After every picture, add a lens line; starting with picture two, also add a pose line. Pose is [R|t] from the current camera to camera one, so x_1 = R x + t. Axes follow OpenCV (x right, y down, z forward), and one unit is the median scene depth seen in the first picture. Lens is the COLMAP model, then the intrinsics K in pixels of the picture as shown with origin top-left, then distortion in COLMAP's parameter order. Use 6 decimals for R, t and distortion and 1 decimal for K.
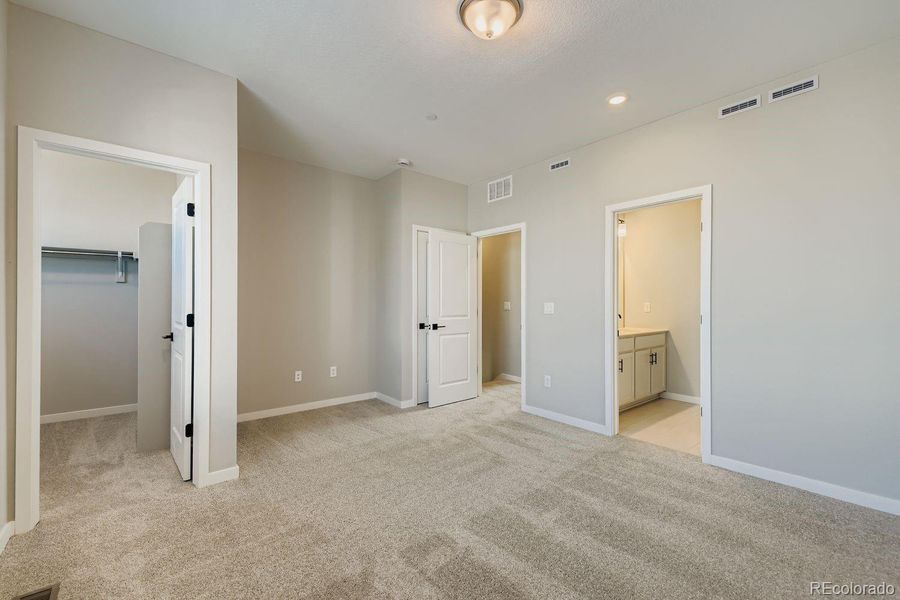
lens RADIAL K [[382.4, 0, 448.1], [0, 382.4, 300.3], [0, 0, 1]] dist [0.002509, -0.000014]
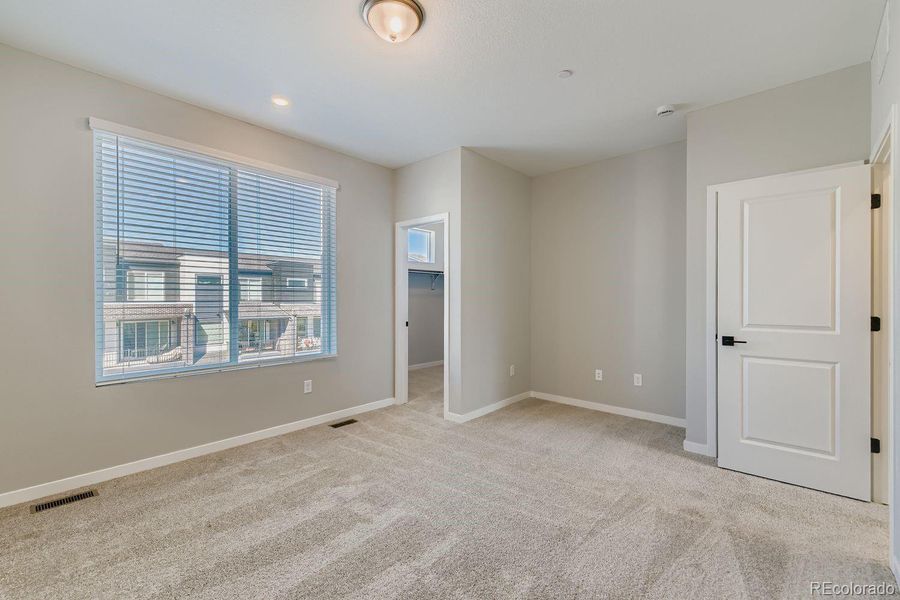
lens RADIAL K [[382.4, 0, 450.1], [0, 382.4, 297.5], [0, 0, 1]] dist [0.002509, -0.000014]
pose [[0.133628, -0.004048, -0.991023, 0.557815], [0.009362, 0.999952, -0.002822, -0.004222], [0.990987, -0.008901, 0.133659, 0.494735]]
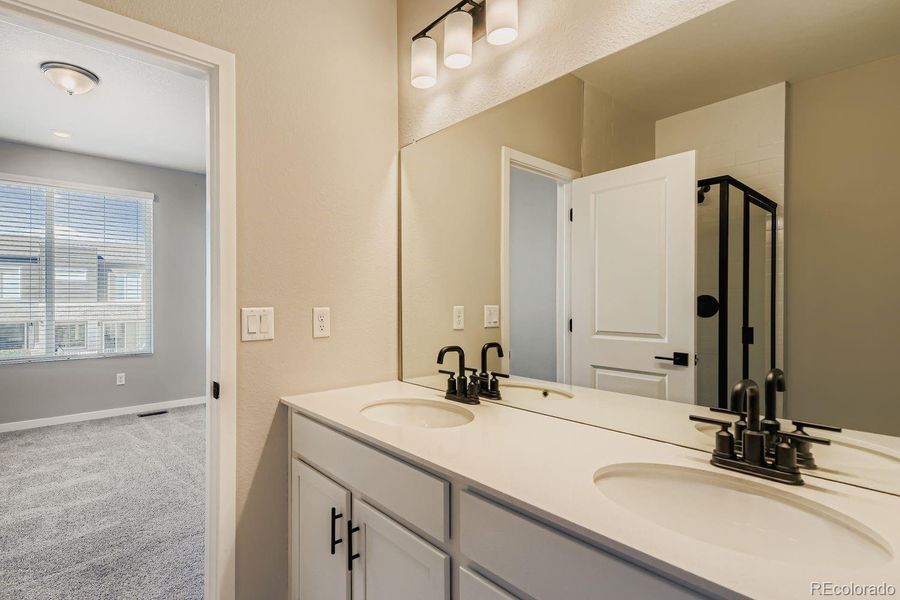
lens RADIAL K [[453.3, 0, 451.0], [0, 453.3, 301.1], [0, 0, 1]] dist [-0.001213, 0.000003]
pose [[-0.022094, -0.002171, -0.999754, 0.684111], [0.002416, 0.999995, -0.002225, -0.001485], [0.999753, -0.002464, -0.022089, 0.871224]]
